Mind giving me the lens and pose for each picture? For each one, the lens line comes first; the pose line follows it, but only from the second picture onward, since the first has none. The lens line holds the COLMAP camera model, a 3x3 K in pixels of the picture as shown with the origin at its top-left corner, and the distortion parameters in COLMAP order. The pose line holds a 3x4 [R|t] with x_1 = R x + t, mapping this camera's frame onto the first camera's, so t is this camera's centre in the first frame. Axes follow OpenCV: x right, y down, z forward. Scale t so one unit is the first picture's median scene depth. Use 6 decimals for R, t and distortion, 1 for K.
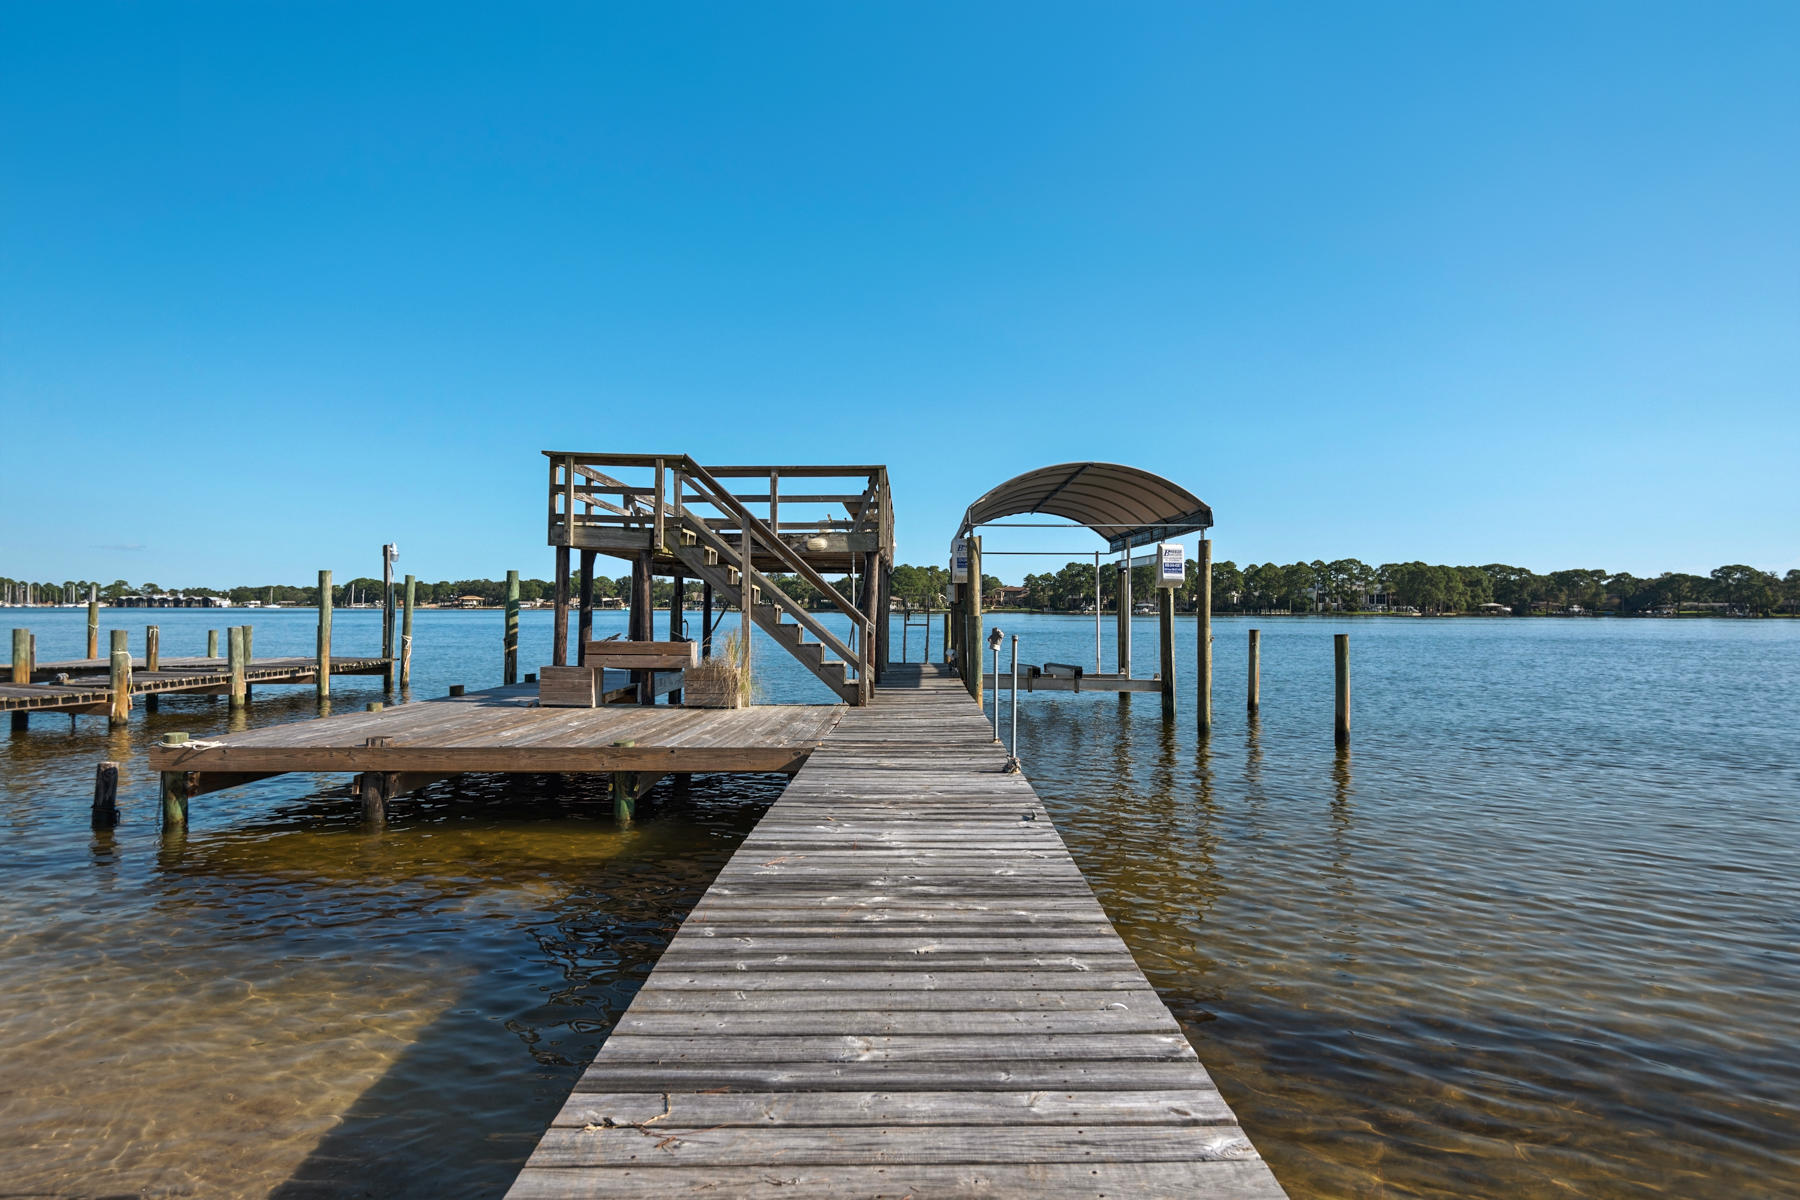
lens RADIAL K [[1088.2, 0, 902.1], [0, 1088.2, 604.0], [0, 0, 1]] dist [0.058139, 0.001585]
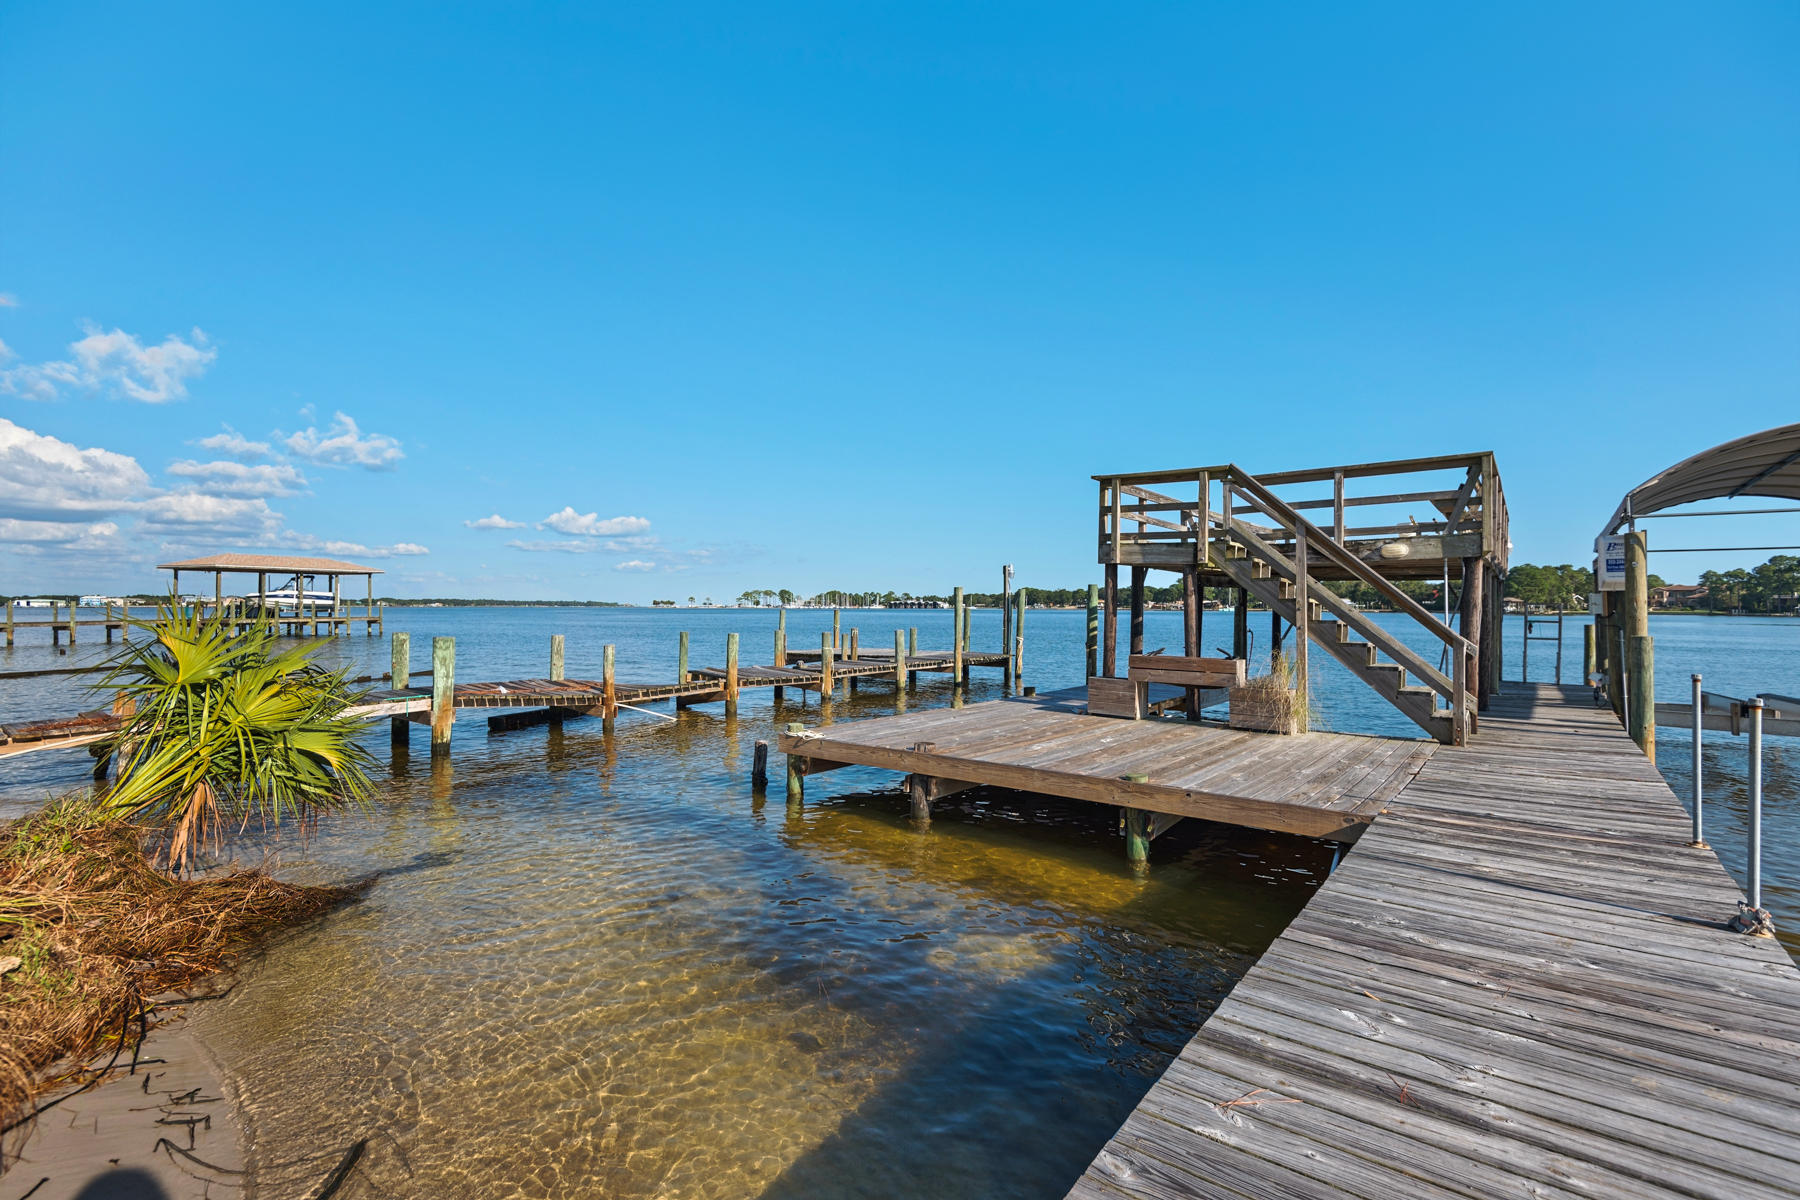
lens RADIAL K [[811.8, 0, 882.4], [0, 811.8, 598.2], [0, 0, 1]] dist [0.003103, -0.005388]
pose [[0.784426, -0.006999, -0.620183, 0.003114], [0.005368, 0.999975, -0.004496, -0.016501], [0.620199, 0.000197, 0.784444, 0.238873]]
